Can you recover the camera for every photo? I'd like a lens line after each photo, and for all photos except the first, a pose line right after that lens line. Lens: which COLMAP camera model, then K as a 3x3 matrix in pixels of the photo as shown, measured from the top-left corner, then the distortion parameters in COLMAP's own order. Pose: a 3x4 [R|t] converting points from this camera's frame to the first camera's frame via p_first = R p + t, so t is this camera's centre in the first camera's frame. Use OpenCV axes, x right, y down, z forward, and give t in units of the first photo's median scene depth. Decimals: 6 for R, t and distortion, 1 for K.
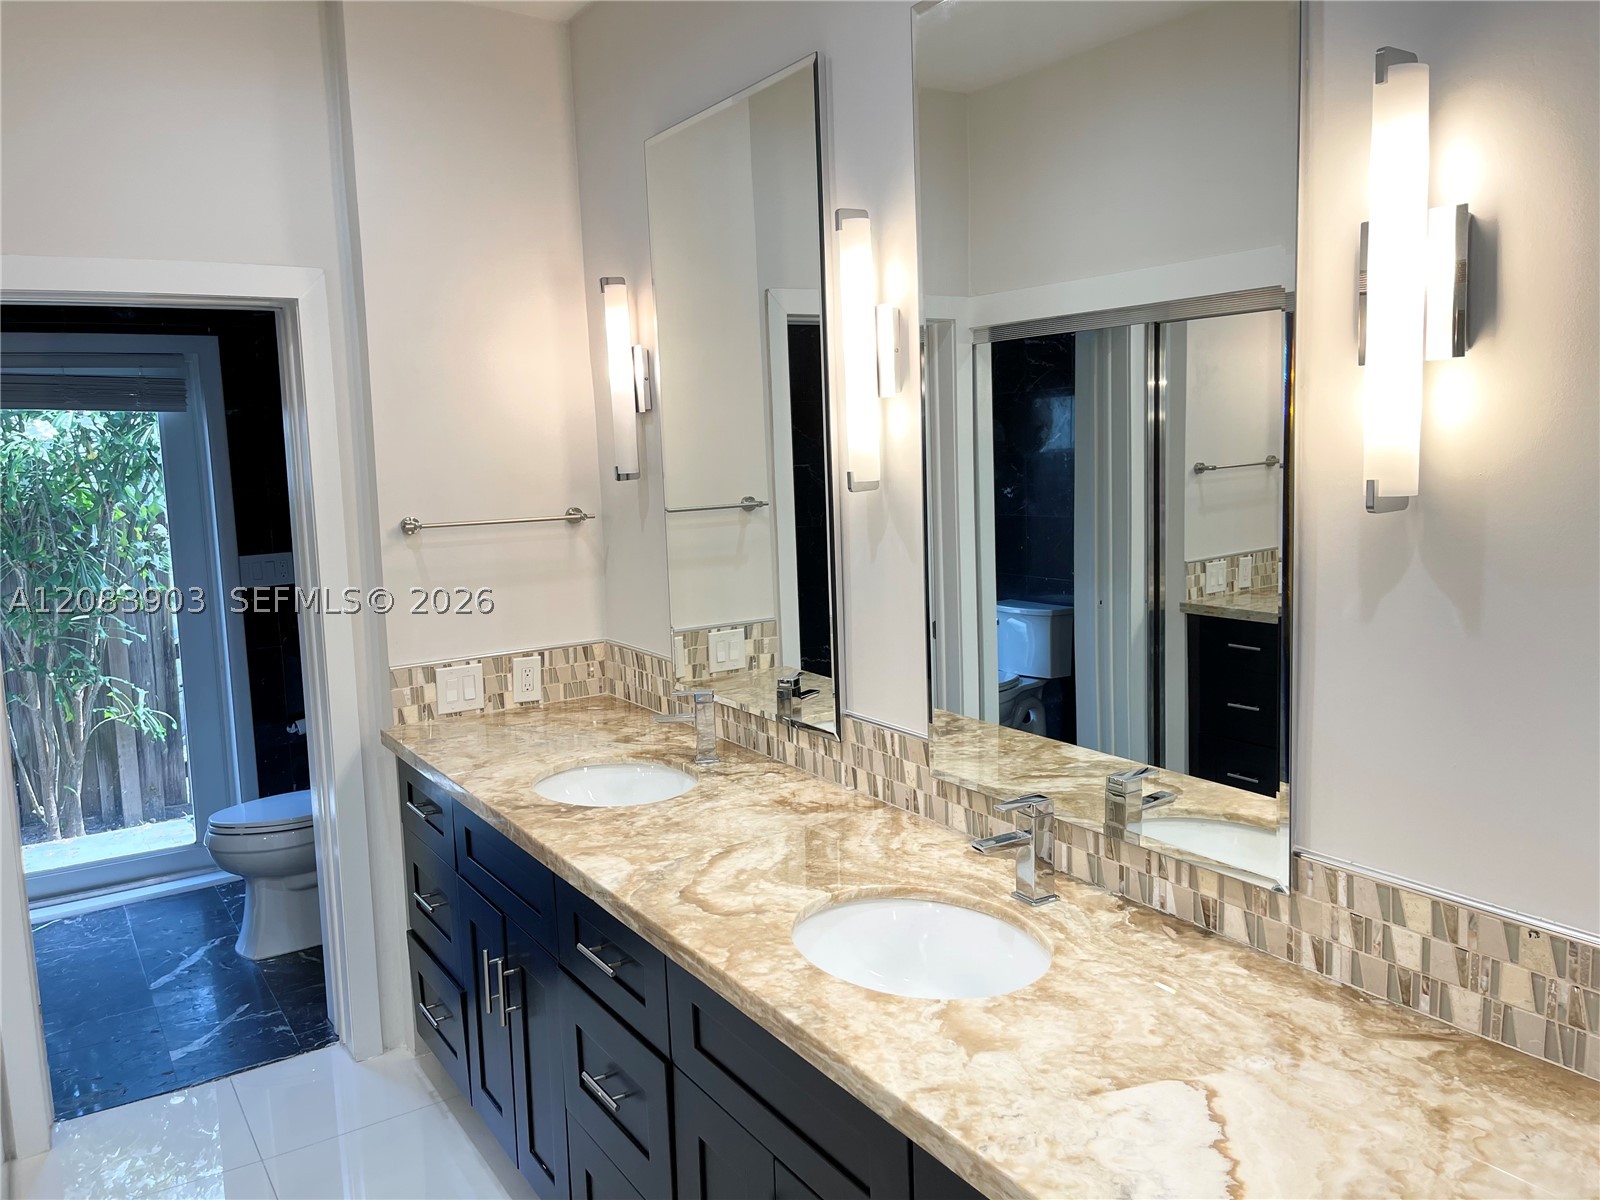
lens RADIAL K [[1206.1, 0, 804.3], [0, 1206.1, 591.9], [0, 0, 1]] dist [0.057416, -0.080348]
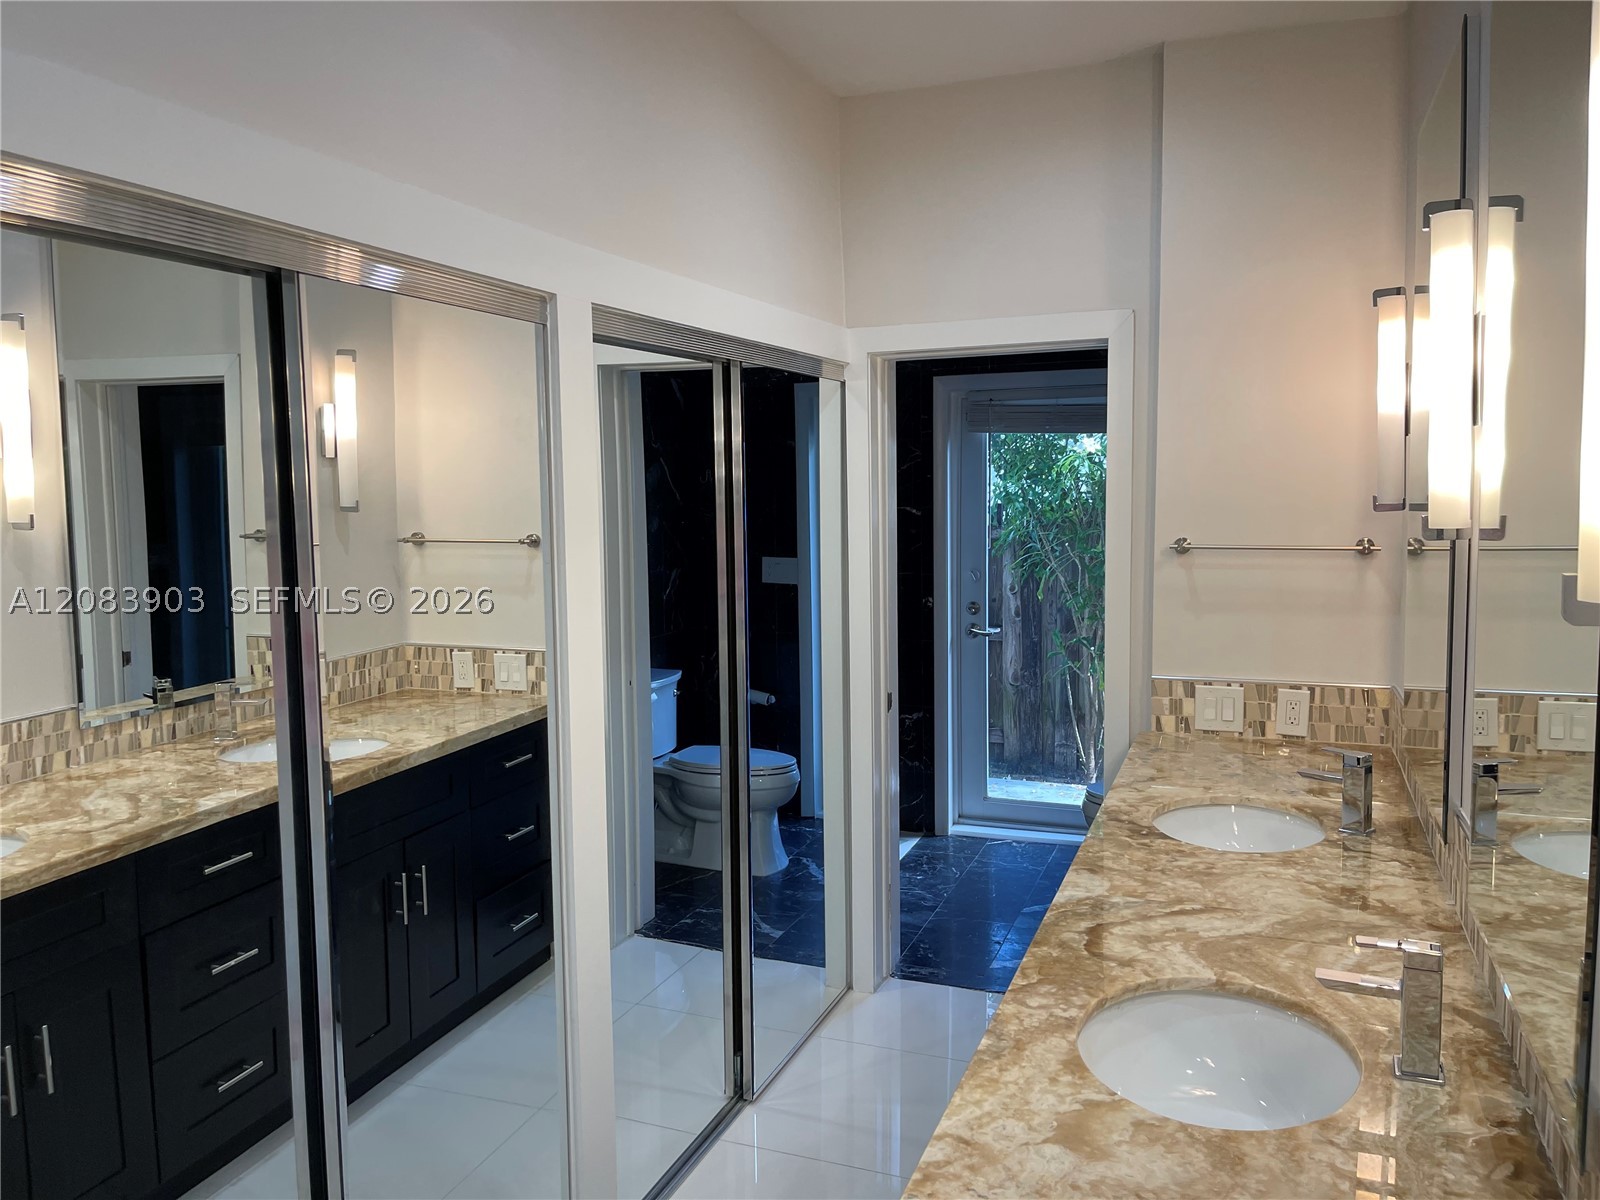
lens RADIAL K [[1206.1, 0, 808.9], [0, 1206.1, 596.6], [0, 0, 1]] dist [0.057416, -0.080348]
pose [[0.589262, 0.105189, -0.801065, 0.432898], [-0.106415, 0.992955, 0.052107, -0.040410], [0.800903, 0.054541, 0.596305, 0.153648]]
